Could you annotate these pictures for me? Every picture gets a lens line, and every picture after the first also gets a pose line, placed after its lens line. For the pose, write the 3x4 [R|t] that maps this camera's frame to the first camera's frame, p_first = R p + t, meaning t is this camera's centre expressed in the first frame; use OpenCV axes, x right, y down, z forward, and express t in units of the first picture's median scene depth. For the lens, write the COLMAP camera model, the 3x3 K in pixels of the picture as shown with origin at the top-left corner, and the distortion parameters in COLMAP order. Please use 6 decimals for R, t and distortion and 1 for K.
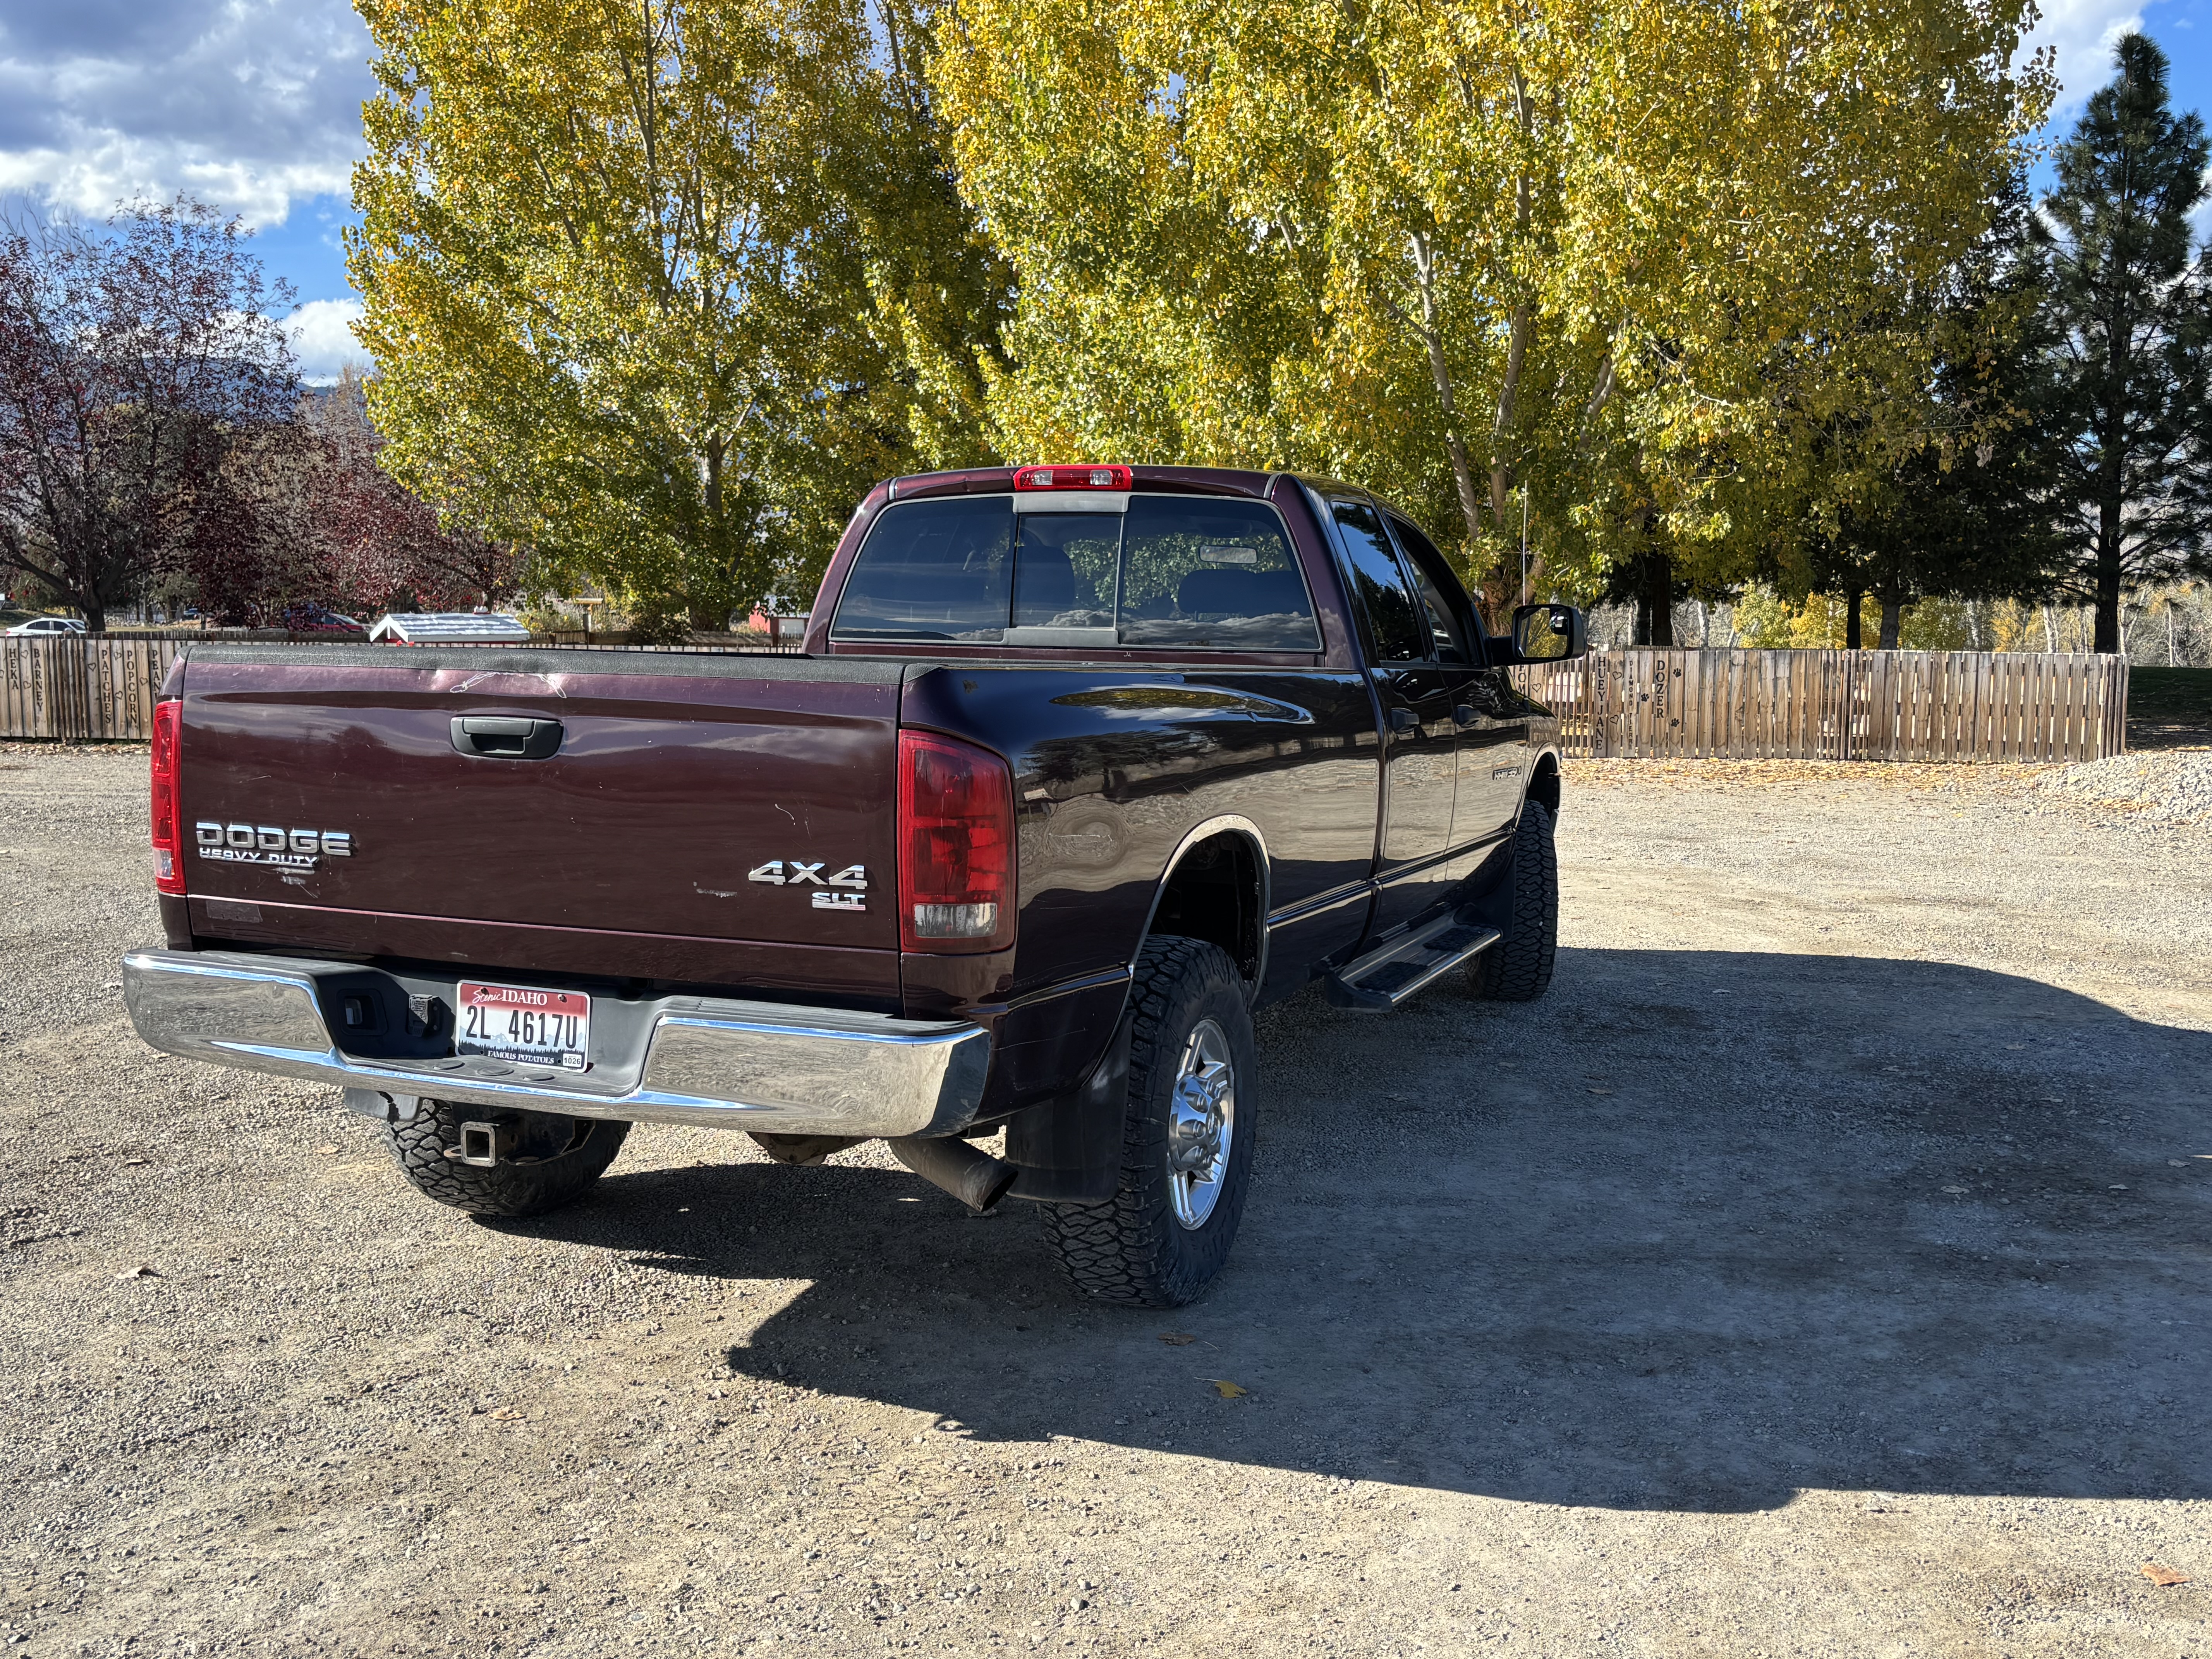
lens RADIAL K [[2073.5, 0, 1106.6], [0, 2073.5, 735.6], [0, 0, 1]] dist [0.003260, -0.001841]
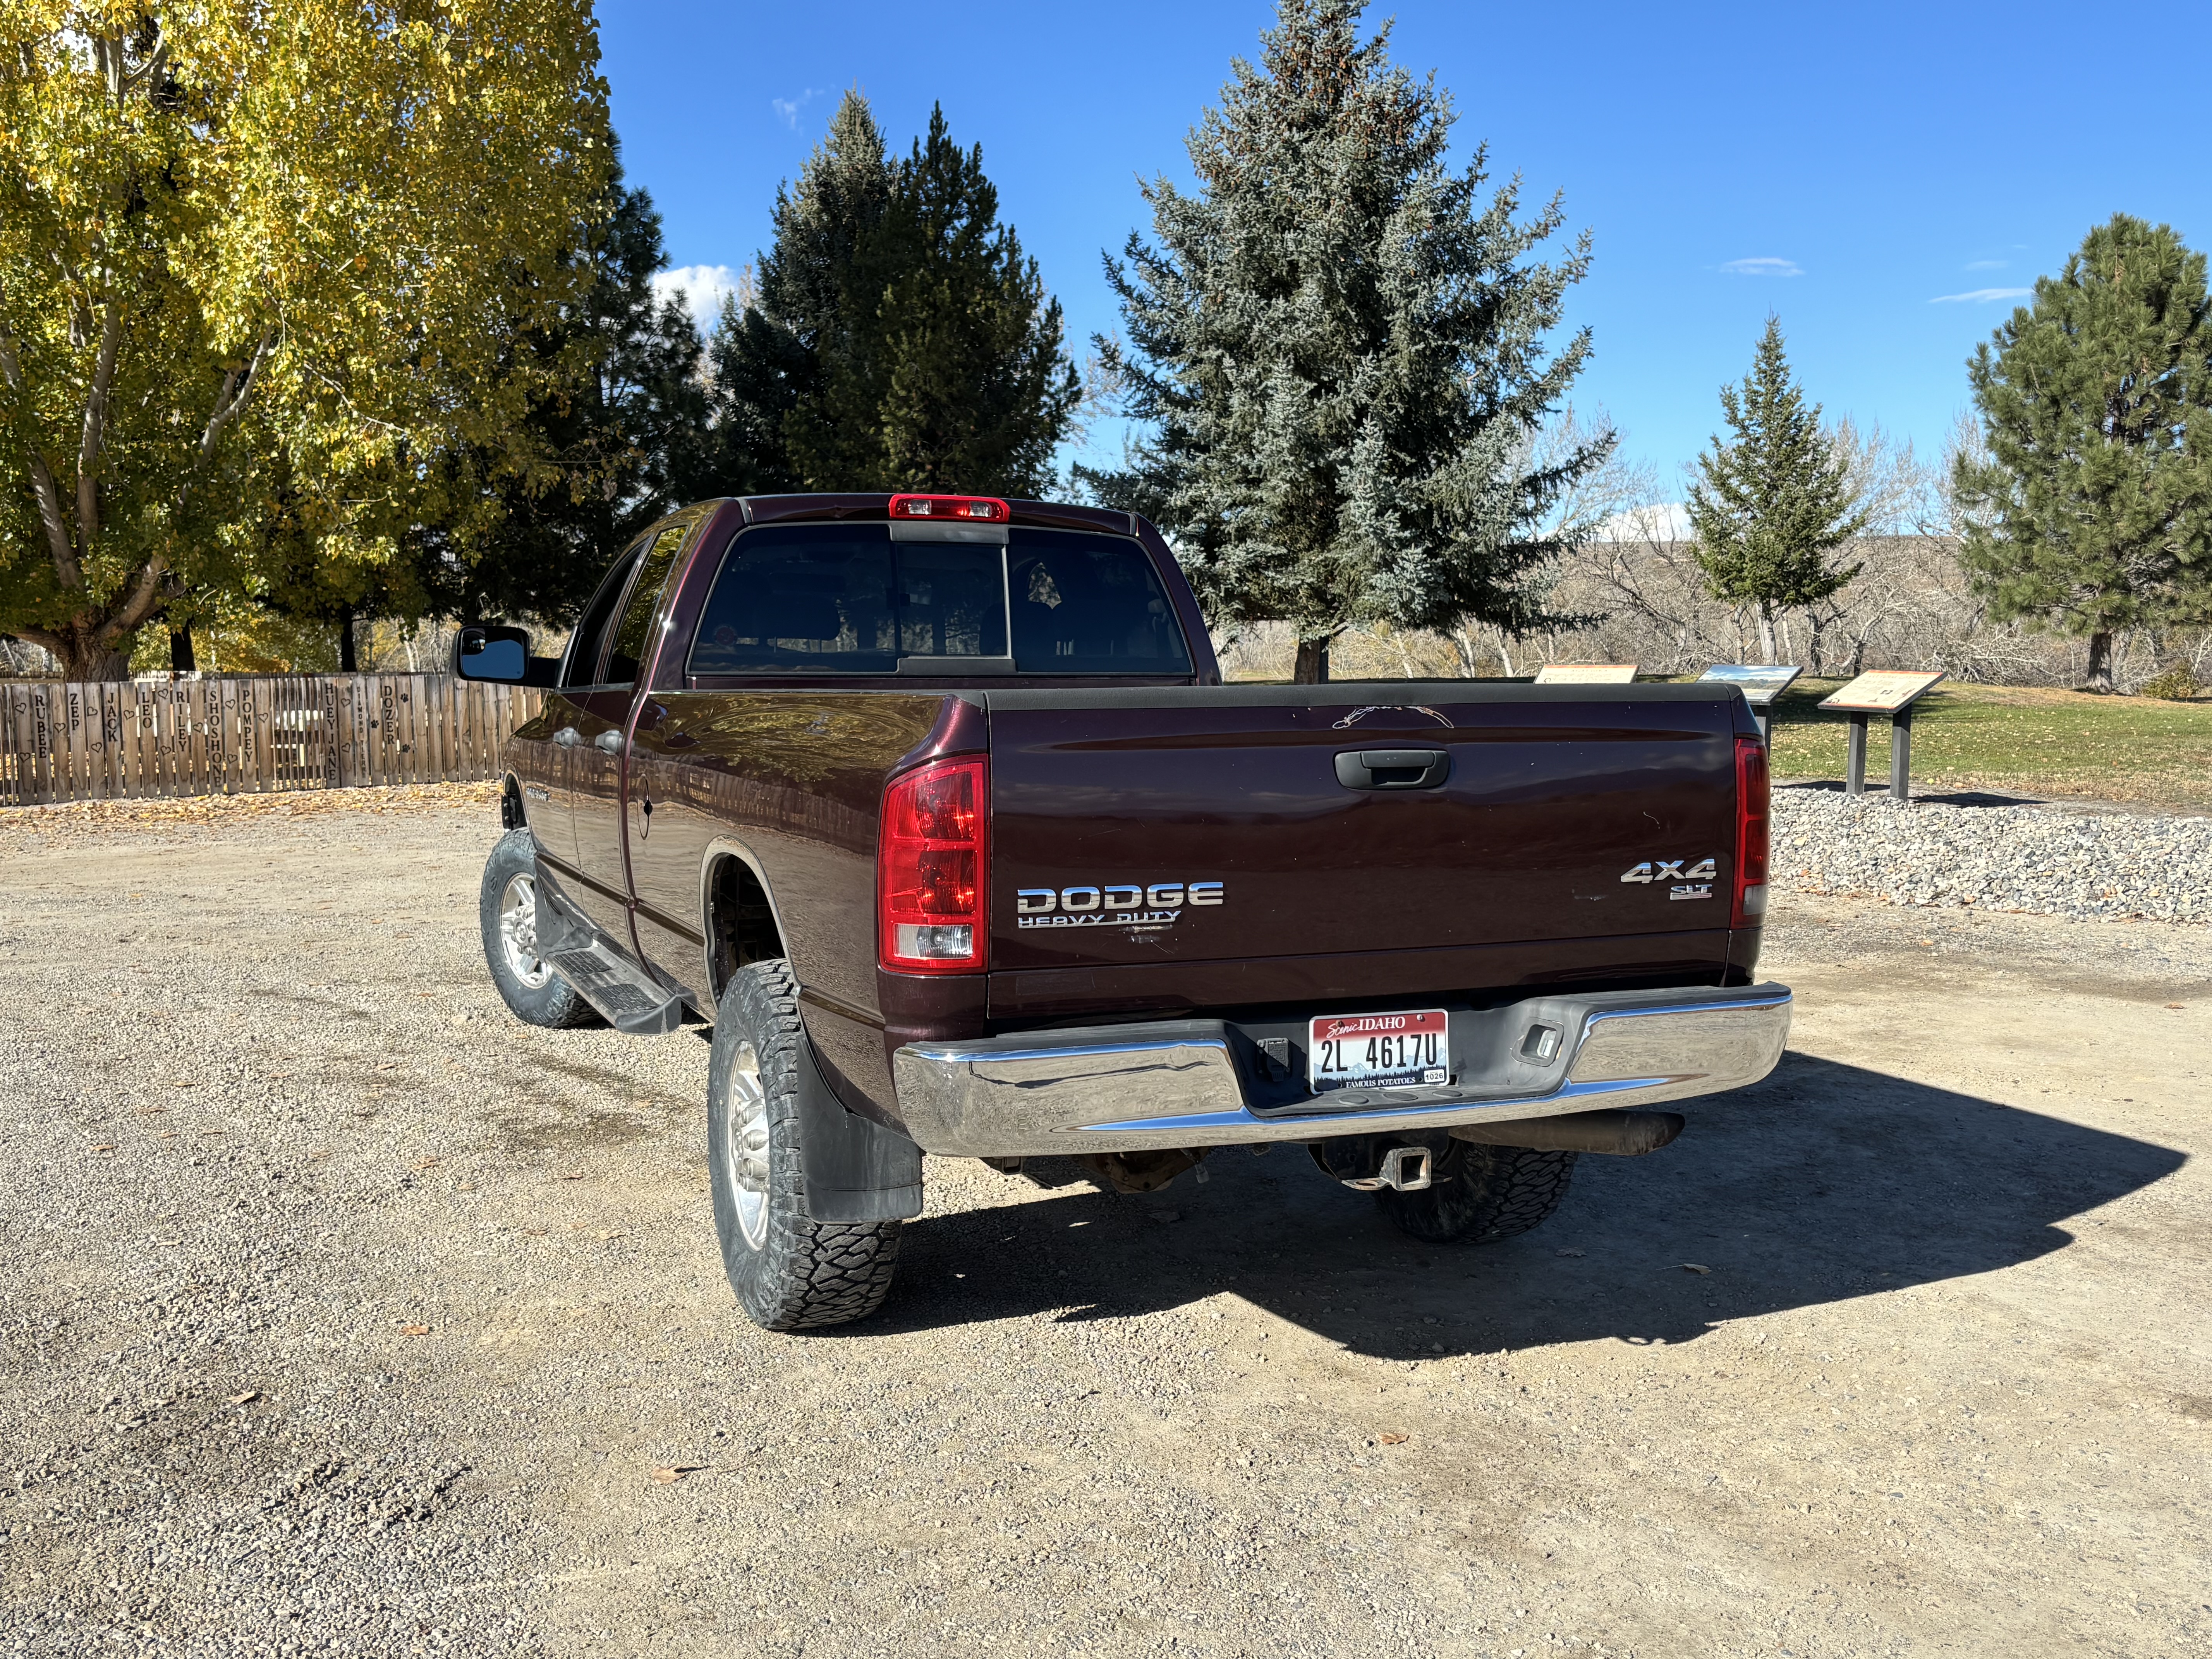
lens RADIAL K [[2051.3, 0, 1103.4], [0, 2051.3, 732.5], [0, 0, 1]] dist [0.089073, -0.164494]
pose [[0.717566, -0.040128, 0.695334, -1.051812], [0.048460, 0.998796, 0.007631, -0.031500], [-0.694803, 0.028221, 0.718646, 0.348005]]
